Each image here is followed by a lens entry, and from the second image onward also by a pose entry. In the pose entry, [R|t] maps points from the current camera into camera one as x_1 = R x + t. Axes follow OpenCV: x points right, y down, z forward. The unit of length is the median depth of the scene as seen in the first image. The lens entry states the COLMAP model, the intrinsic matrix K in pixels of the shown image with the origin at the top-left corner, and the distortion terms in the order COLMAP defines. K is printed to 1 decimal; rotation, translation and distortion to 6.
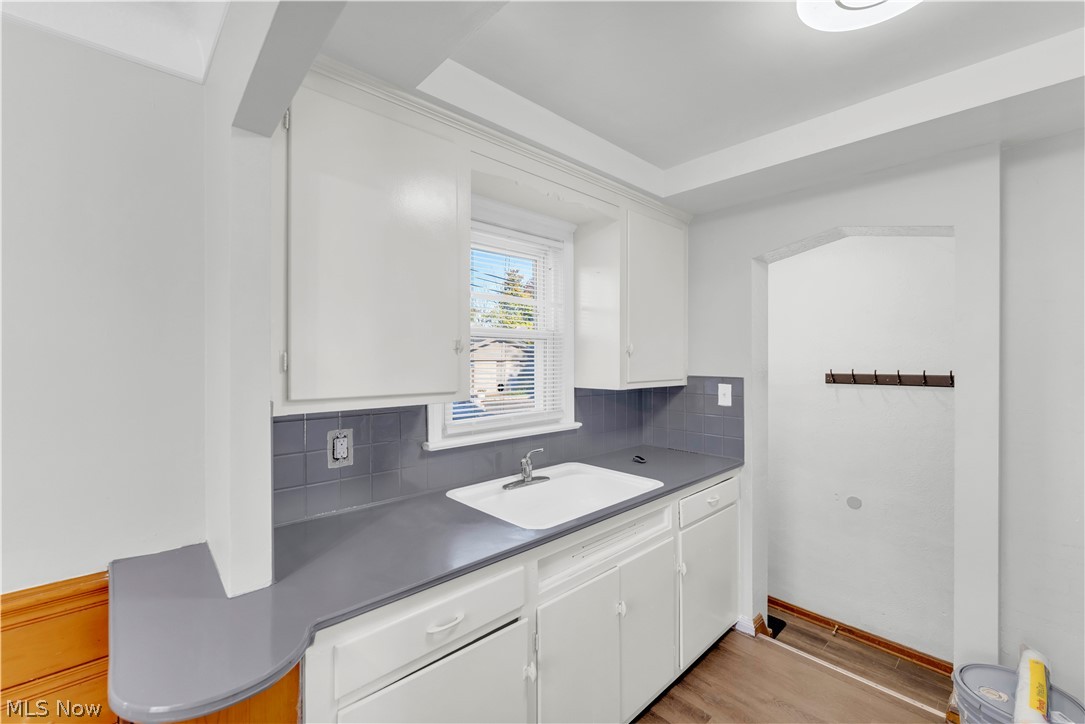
lens RADIAL K [[443.5, 0, 541.3], [0, 443.5, 361.2], [0, 0, 1]] dist [-0.001886, -0.000963]
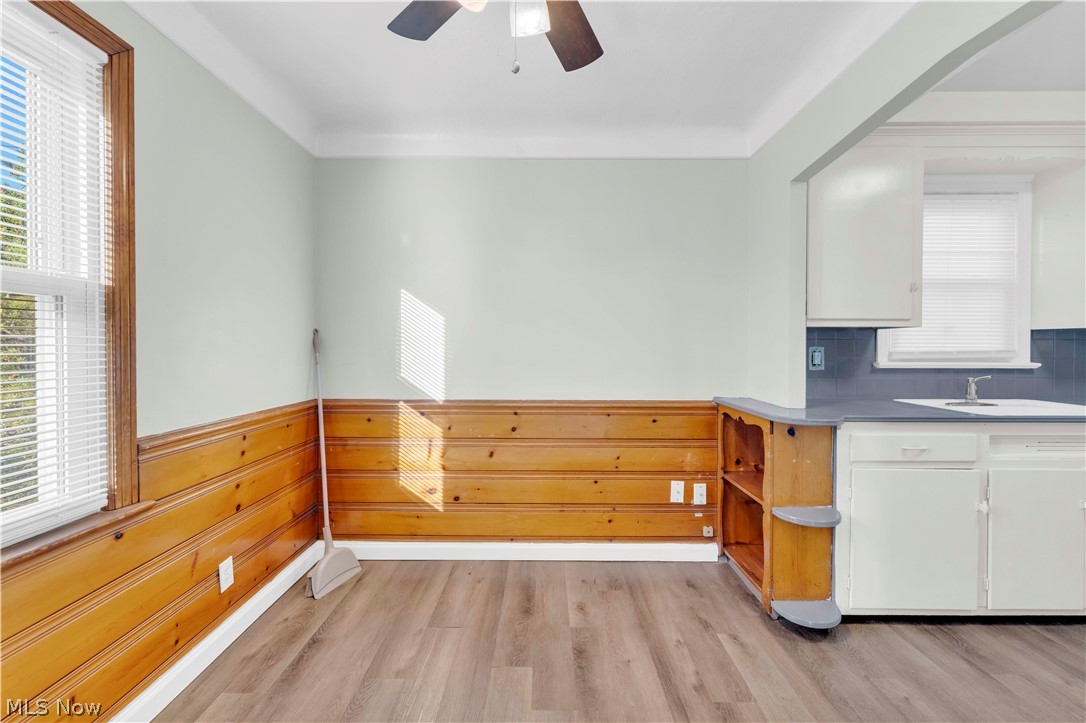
lens RADIAL K [[443.9, 0, 549.6], [0, 443.9, 351.7], [0, 0, 1]] dist [-0.001886, -0.000963]
pose [[0.728000, 0.010007, -0.685504, -0.043169], [-0.003684, 0.999936, 0.010684, 0.121534], [0.685567, -0.005252, 0.727990, -0.637734]]
